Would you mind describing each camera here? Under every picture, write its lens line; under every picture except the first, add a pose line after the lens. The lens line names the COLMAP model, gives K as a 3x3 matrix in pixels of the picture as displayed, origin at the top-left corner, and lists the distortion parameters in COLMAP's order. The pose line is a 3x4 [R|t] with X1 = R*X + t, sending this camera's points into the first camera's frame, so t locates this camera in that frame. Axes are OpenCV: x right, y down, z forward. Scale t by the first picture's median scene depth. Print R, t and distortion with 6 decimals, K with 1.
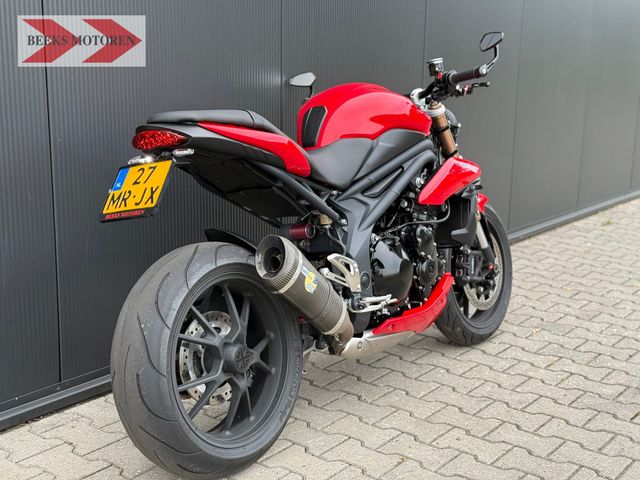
lens RADIAL K [[887.8, 0, 321.6], [0, 887.8, 240.3], [0, 0, 1]] dist [0.087145, 0.000000]
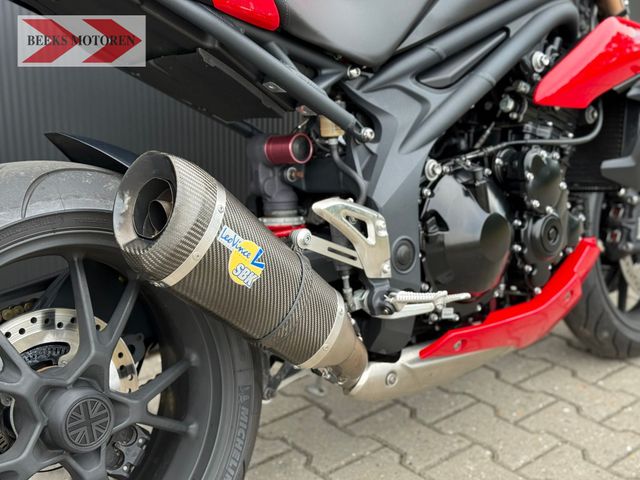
lens RADIAL K [[887.8, 0, 309.2], [0, 887.8, 246.9], [0, 0, 1]] dist [0.087145, 0.000000]
pose [[0.980640, 0.060490, -0.186244, 0.086944], [-0.042907, 0.994355, 0.097040, -0.004458], [0.191062, -0.087170, 0.977700, 0.493401]]
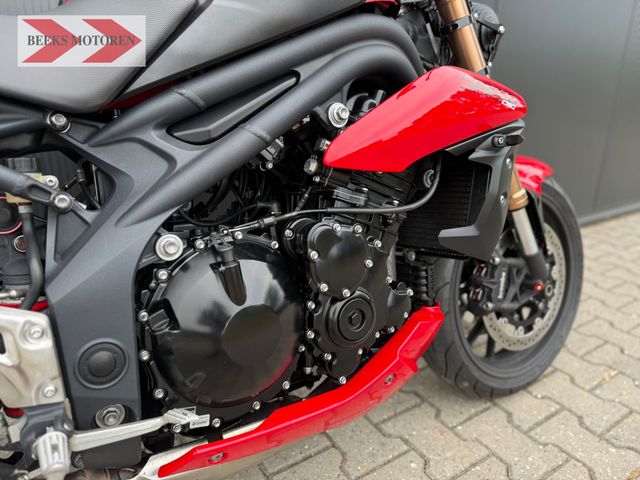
lens RADIAL K [[452.5, 0, 324.1], [0, 452.5, 243.9], [0, 0, 1]] dist [0.029729, -0.052326]
pose [[0.940152, 0.103643, -0.324610, 0.187900], [-0.066636, 0.990149, 0.123147, -0.032477], [0.334176, -0.094146, 0.937797, 0.836622]]
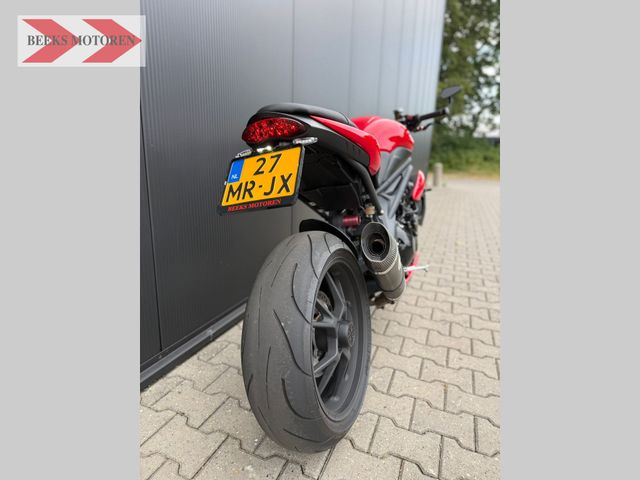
lens RADIAL K [[340.4, 0, 317.2], [0, 340.4, 241.2], [0, 0, 1]] dist [0.012910, -0.002677]
pose [[0.968729, -0.048209, 0.243394, -0.194448], [0.037557, 0.998130, 0.048220, -0.005146], [-0.245263, -0.037571, 0.968728, 0.508922]]
